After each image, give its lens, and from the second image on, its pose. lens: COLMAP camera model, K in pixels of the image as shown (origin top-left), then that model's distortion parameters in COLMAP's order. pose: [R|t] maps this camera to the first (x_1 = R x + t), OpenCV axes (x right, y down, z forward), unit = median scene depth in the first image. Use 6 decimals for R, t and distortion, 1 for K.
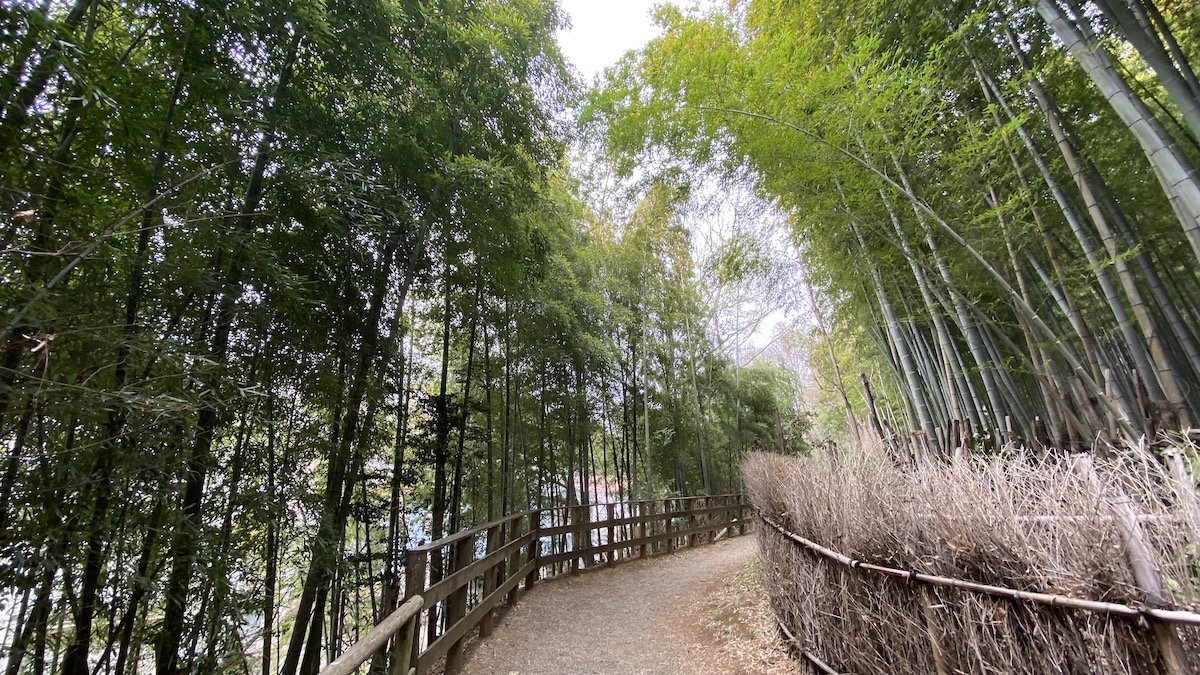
lens RADIAL K [[477.0, 0, 603.6], [0, 477.0, 338.5], [0, 0, 1]] dist [0.008172, -0.016008]
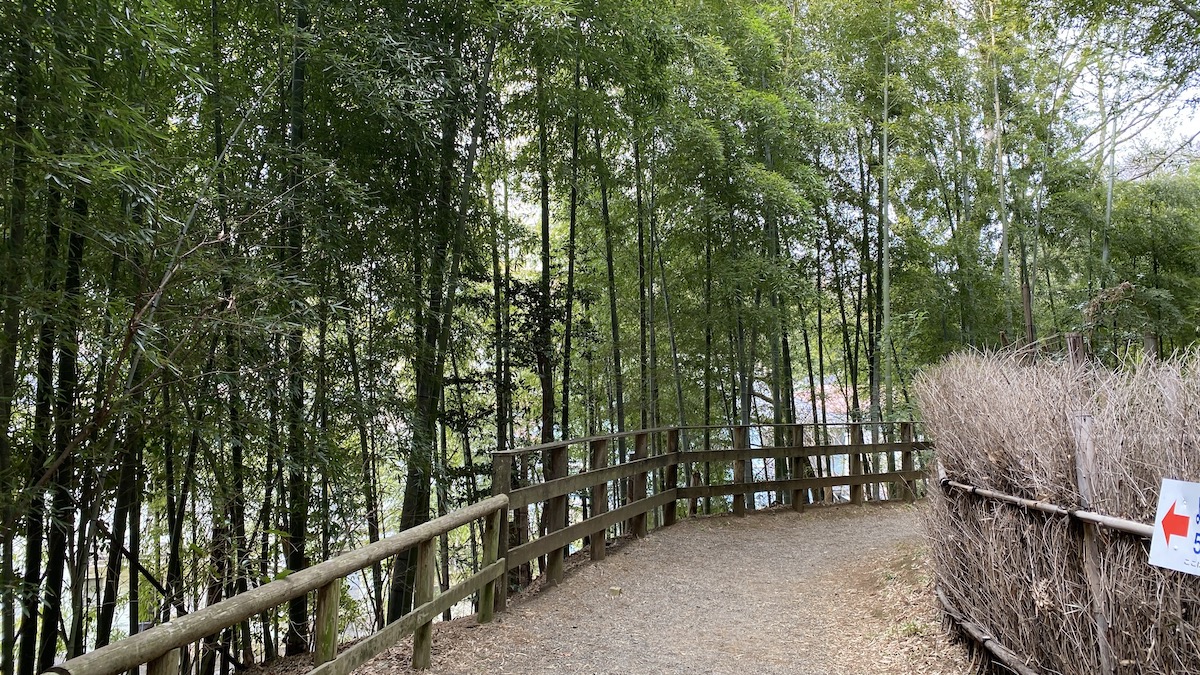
lens RADIAL K [[903.7, 0, 600.0], [0, 903.7, 337.5], [0, 0, 1]] dist [0.004560, -0.000246]
pose [[0.949837, -0.003160, -0.312730, 0.209697], [0.074427, 0.973505, 0.216216, -0.095100], [0.303761, -0.228646, 0.924906, -0.326981]]
